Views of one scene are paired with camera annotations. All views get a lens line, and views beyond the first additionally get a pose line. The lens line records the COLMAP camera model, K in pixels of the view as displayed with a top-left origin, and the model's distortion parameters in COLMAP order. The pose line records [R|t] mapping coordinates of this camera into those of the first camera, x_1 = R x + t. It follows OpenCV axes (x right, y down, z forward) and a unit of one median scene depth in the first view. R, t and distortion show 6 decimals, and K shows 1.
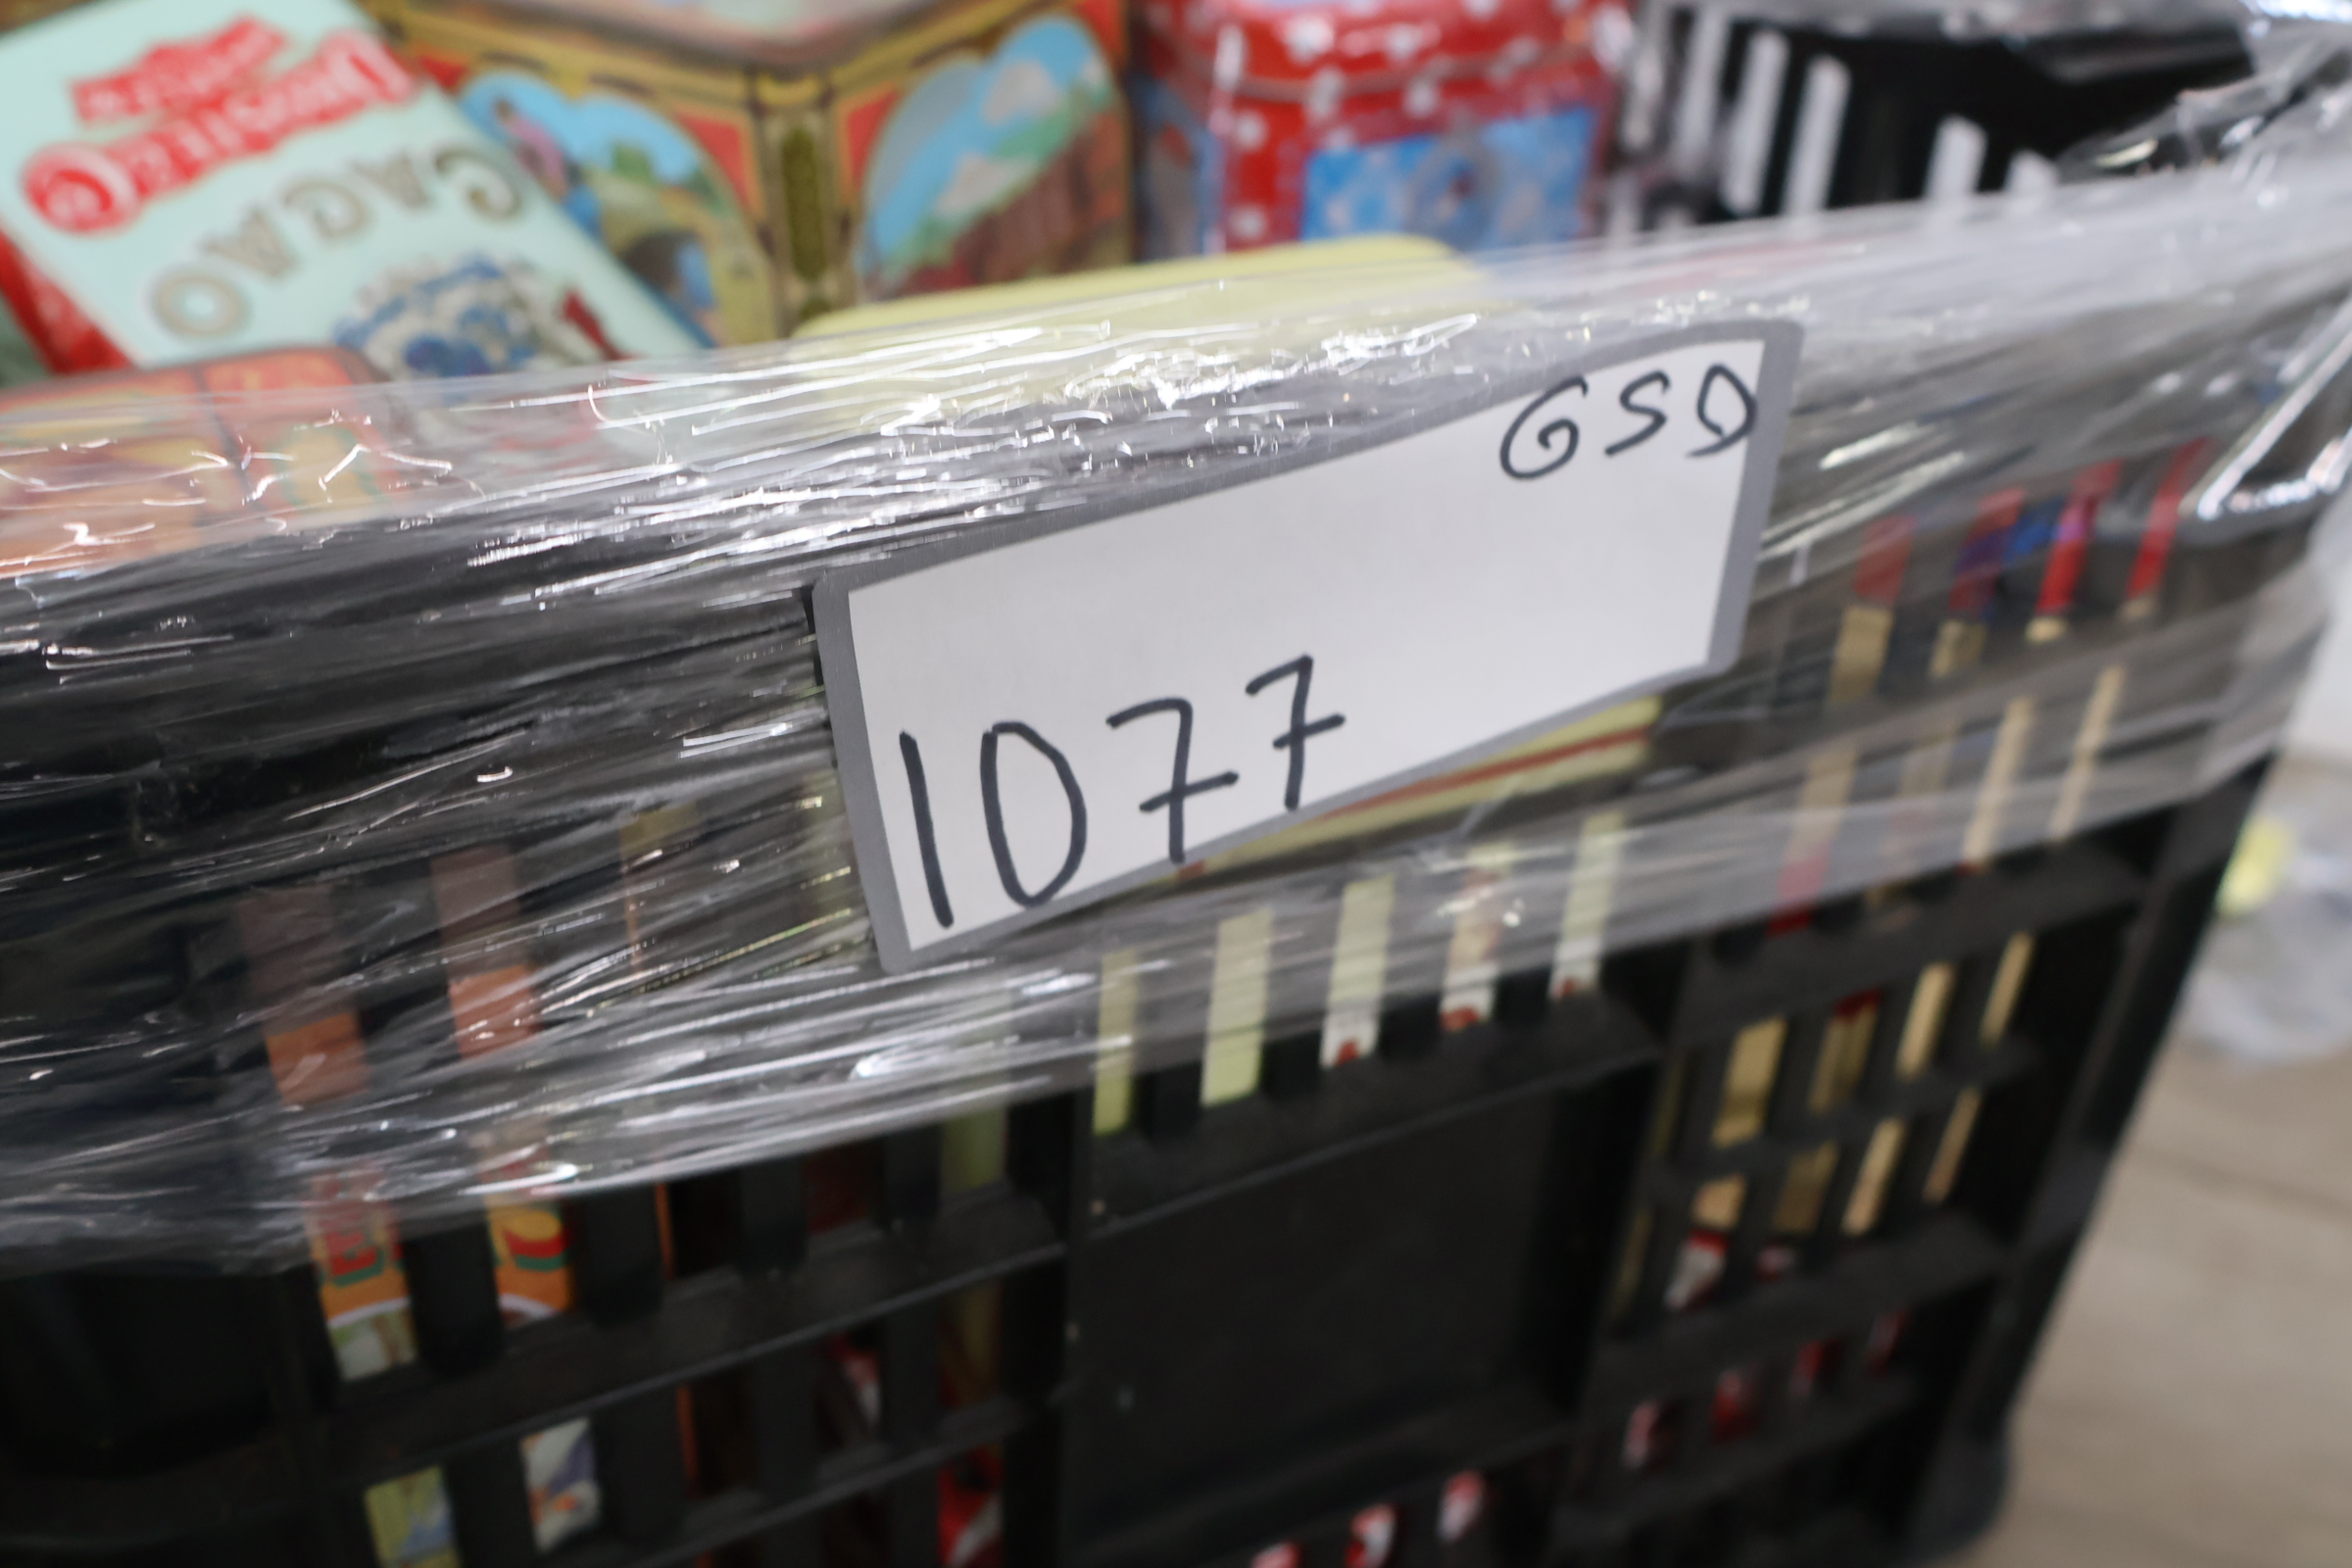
lens RADIAL K [[2461.2, 0, 1176.0], [0, 2461.2, 784.0], [0, 0, 1]] dist [0.019952, -0.007452]
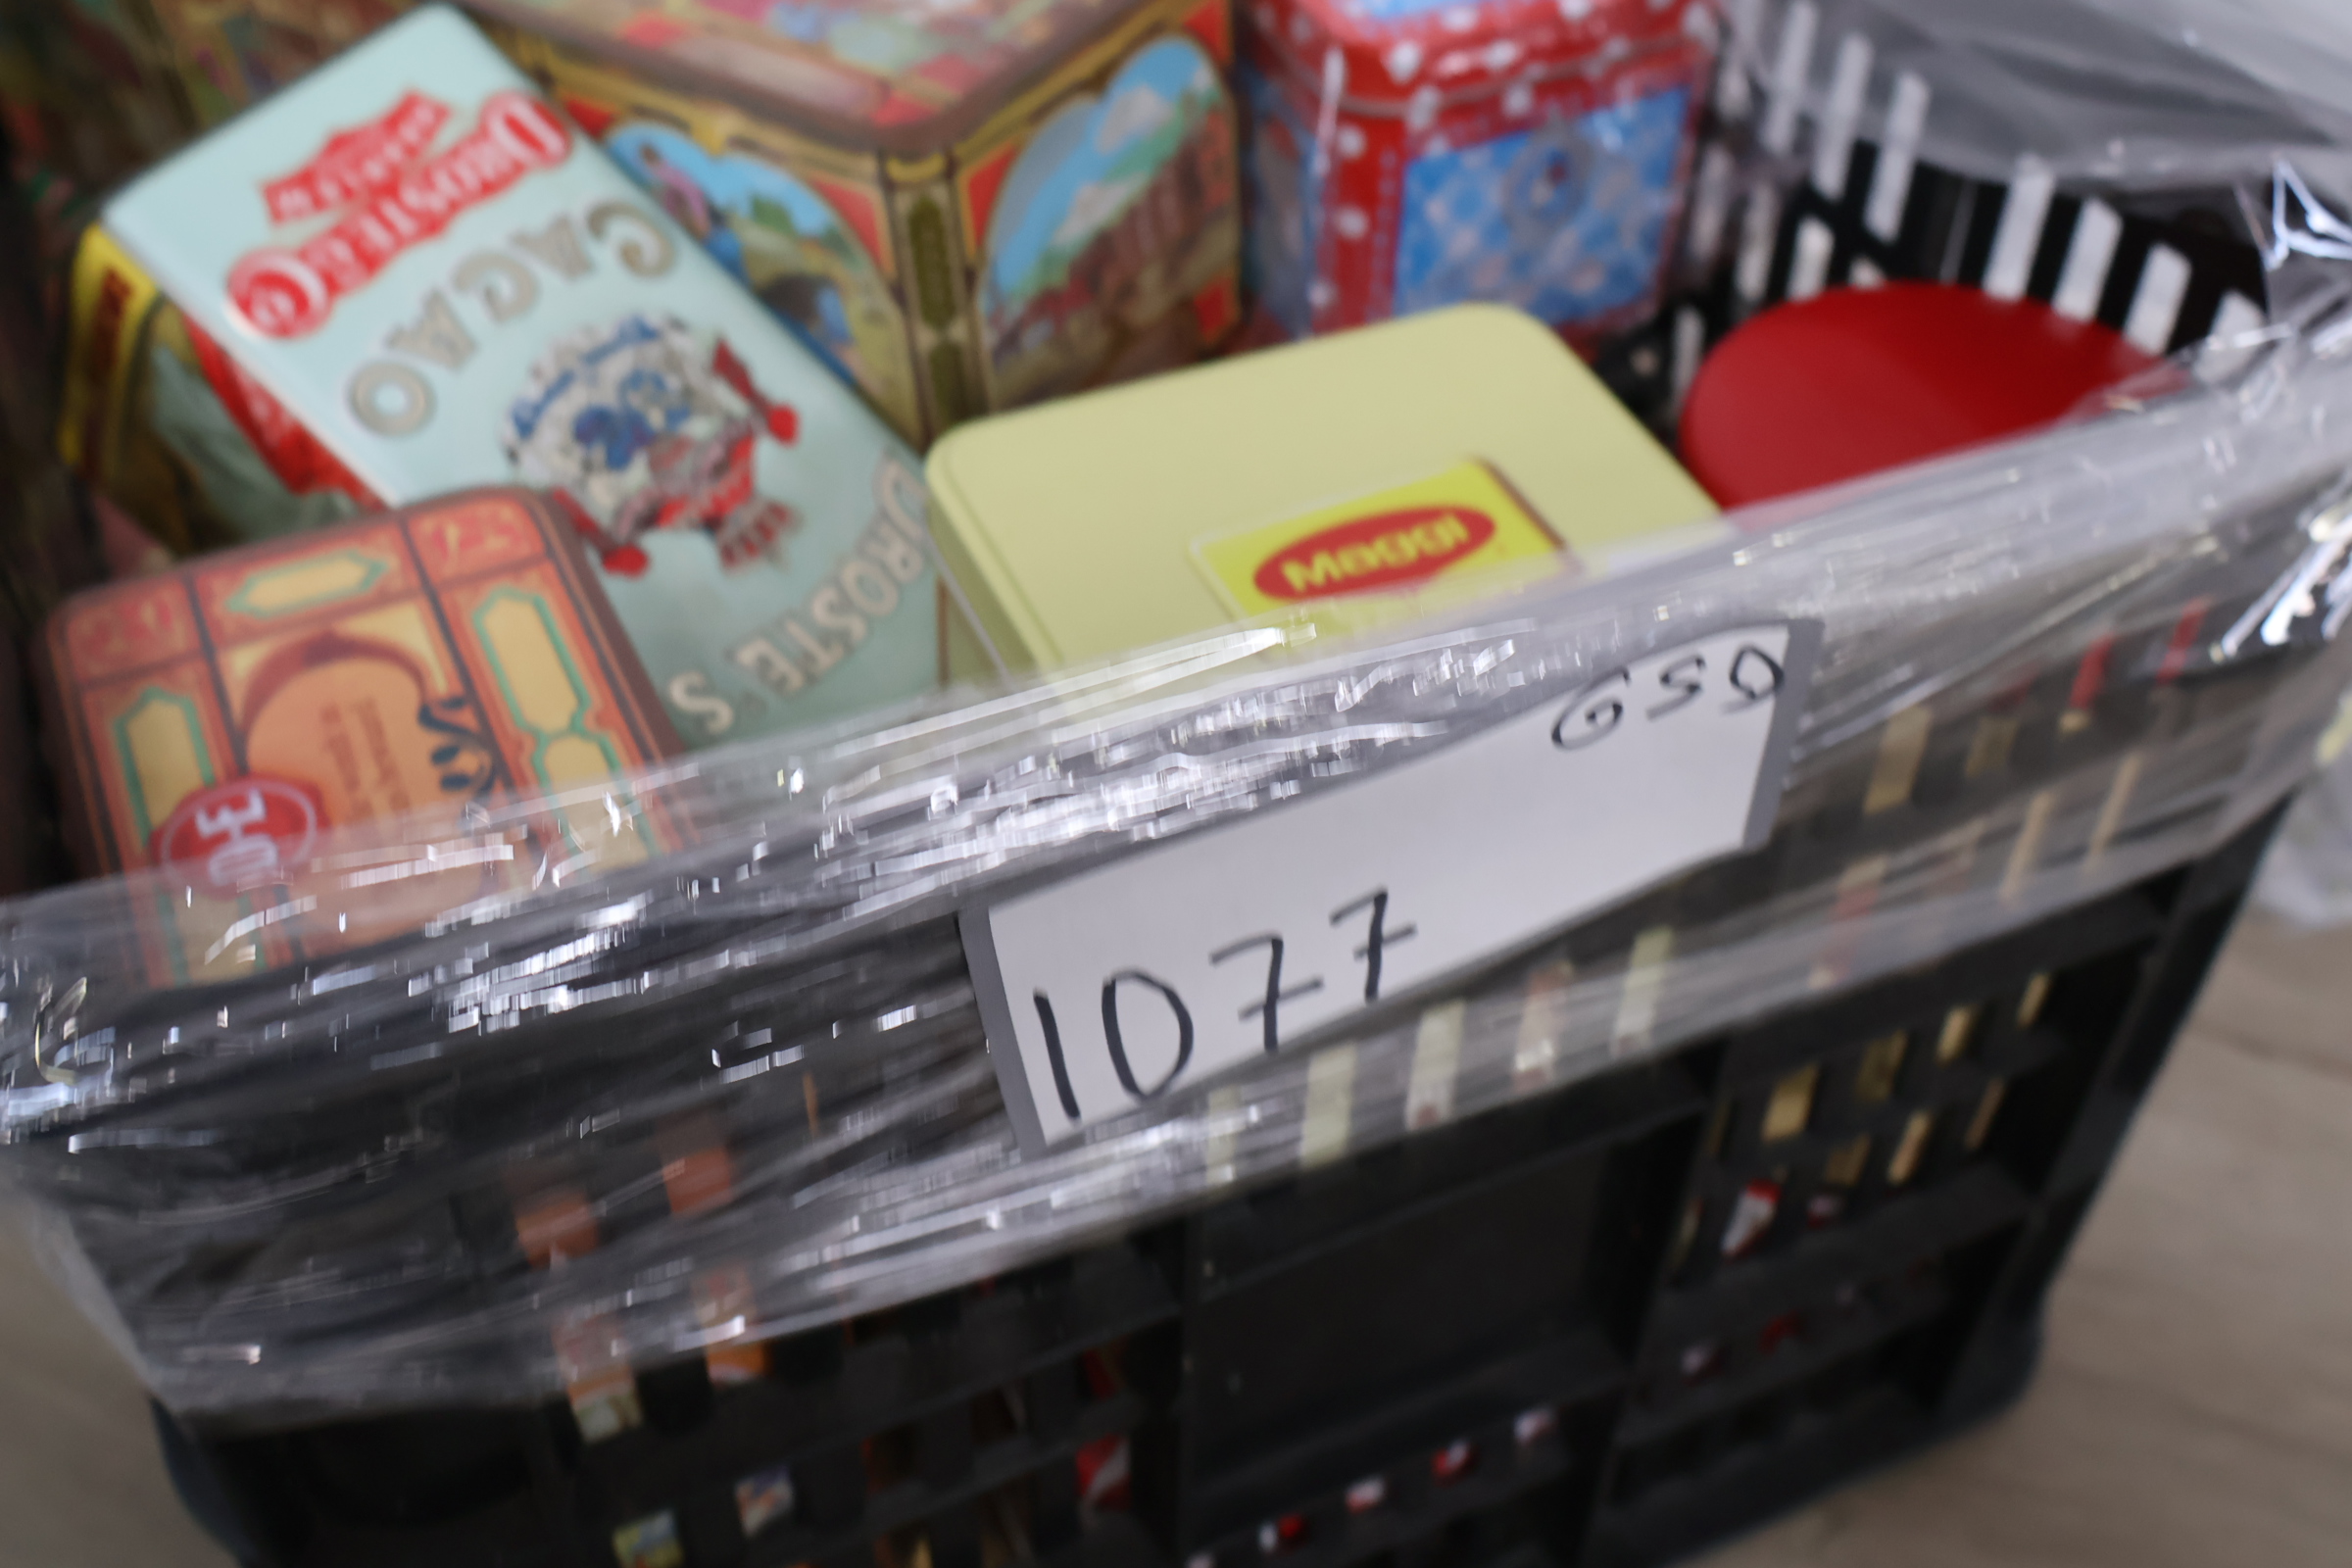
lens RADIAL K [[2461.2, 0, 1176.0], [0, 2461.2, 784.0], [0, 0, 1]] dist [0.019952, -0.007452]
pose [[0.998707, -0.000876, -0.050824, 0.009772], [0.008864, 0.987536, 0.157147, -0.186962], [0.050052, -0.157394, 0.986267, -0.091039]]
